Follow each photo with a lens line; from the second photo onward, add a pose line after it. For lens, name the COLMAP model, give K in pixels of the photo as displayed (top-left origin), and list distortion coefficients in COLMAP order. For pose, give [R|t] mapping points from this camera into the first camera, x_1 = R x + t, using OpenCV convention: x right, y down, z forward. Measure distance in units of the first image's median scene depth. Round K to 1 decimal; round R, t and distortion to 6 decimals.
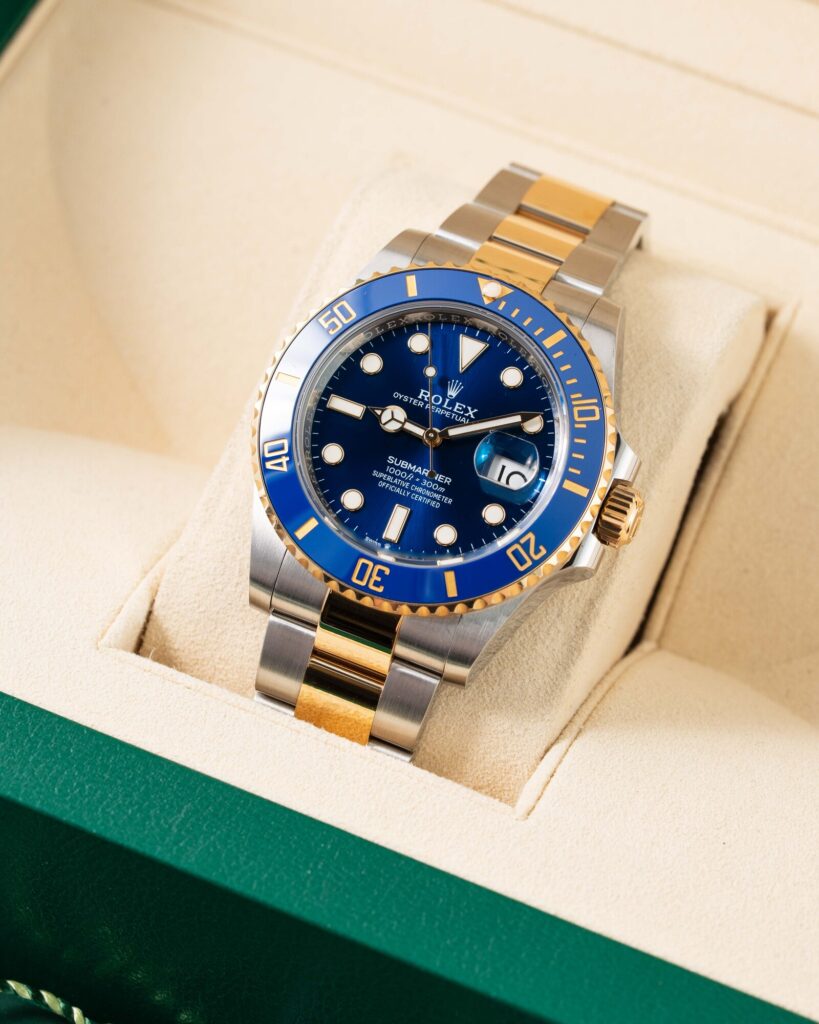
lens RADIAL K [[5616.4, 0, 406.8], [0, 5616.4, 512.4], [0, 0, 1]] dist [-0.077499, 0.000000]
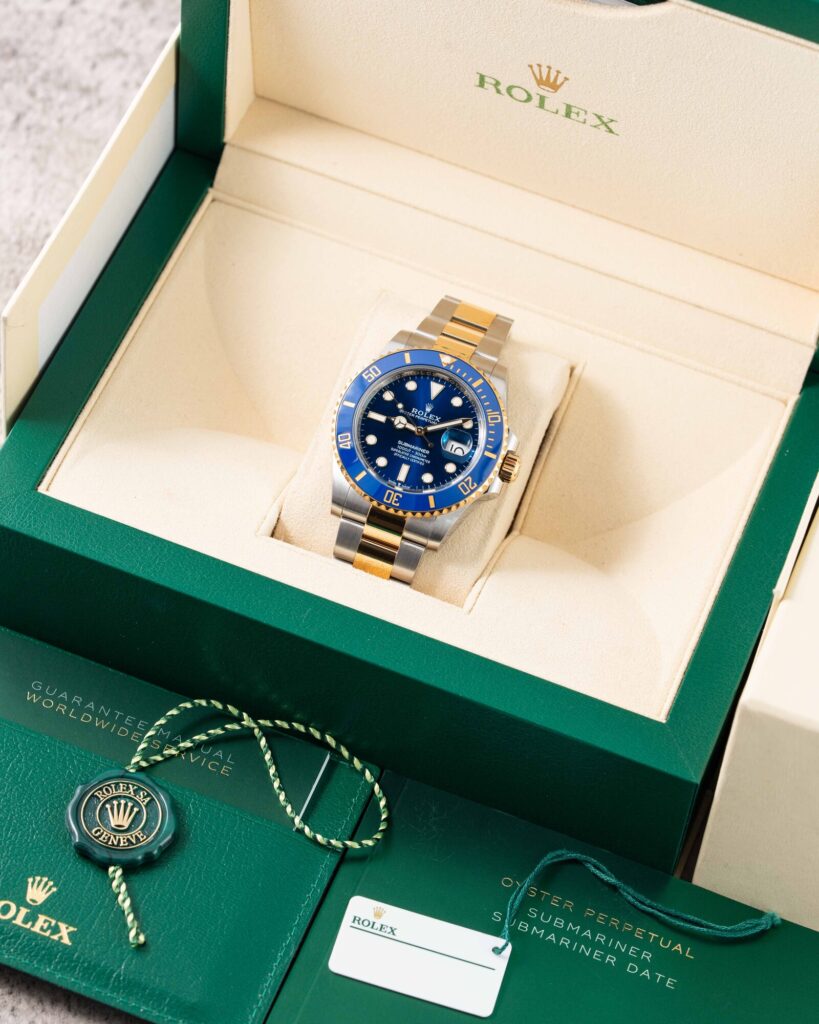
lens RADIAL K [[5616.4, 0, 410.7], [0, 5616.4, 511.5], [0, 0, 1]] dist [-0.077499, 0.000000]
pose [[0.995340, -0.013229, 0.095521, -0.195991], [0.013184, 0.999912, 0.001099, 0.013797], [-0.095527, 0.000166, 0.995427, -1.056506]]
